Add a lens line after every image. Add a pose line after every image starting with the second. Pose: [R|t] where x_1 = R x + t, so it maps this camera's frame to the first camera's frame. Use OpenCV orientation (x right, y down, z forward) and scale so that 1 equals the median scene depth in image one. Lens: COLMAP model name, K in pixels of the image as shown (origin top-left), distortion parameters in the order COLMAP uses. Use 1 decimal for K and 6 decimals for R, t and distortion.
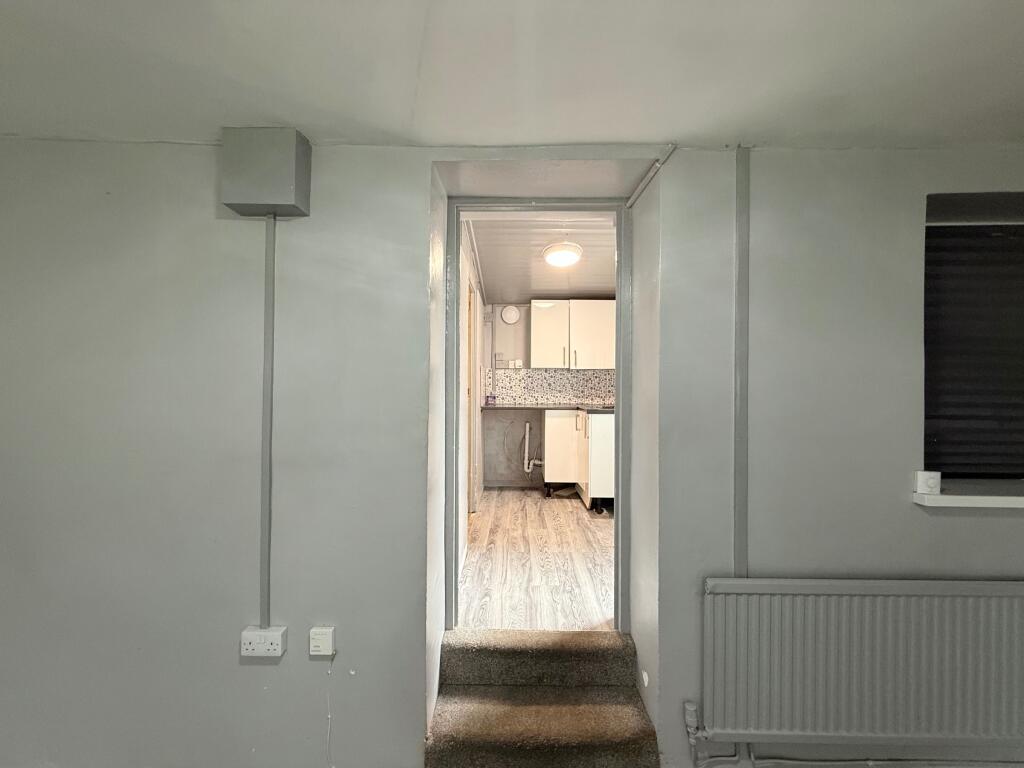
lens RADIAL K [[404.0, 0, 513.1], [0, 404.0, 384.8], [0, 0, 1]] dist [-0.002011, -0.000008]
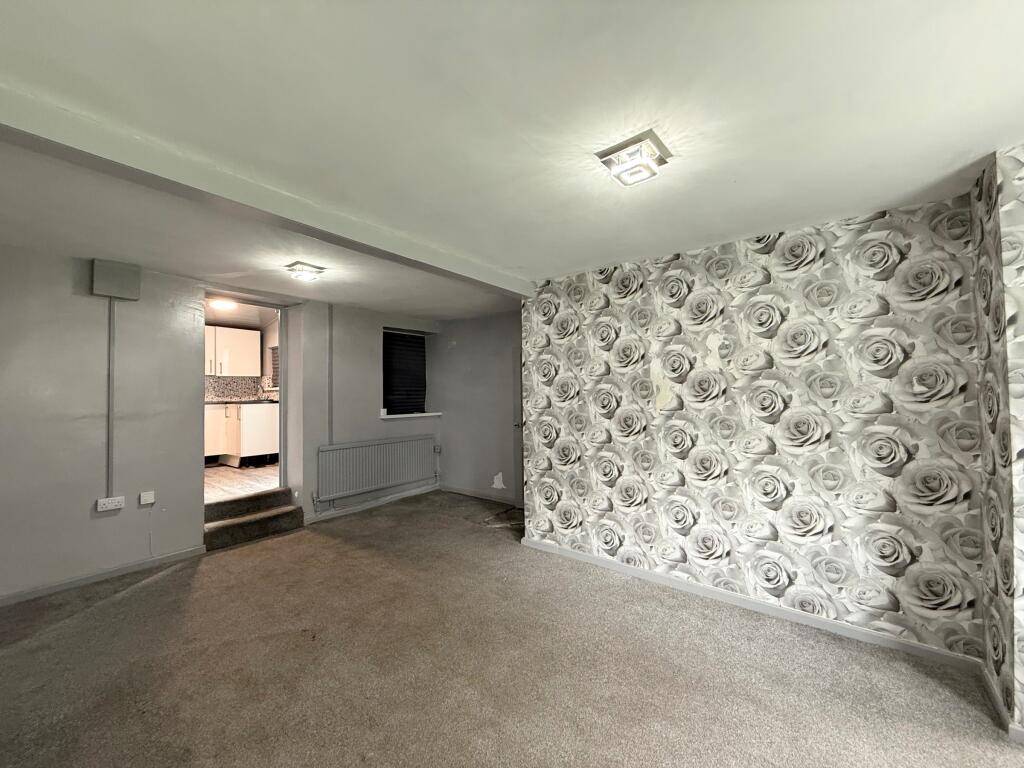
lens RADIAL K [[404.0, 0, 510.8], [0, 404.0, 385.5], [0, 0, 1]] dist [-0.002011, -0.000008]
pose [[0.605208, 0.005358, 0.796049, -1.012211], [0.013084, 0.999775, -0.016677, 0.088135], [-0.795960, 0.020509, 0.605002, -1.879637]]
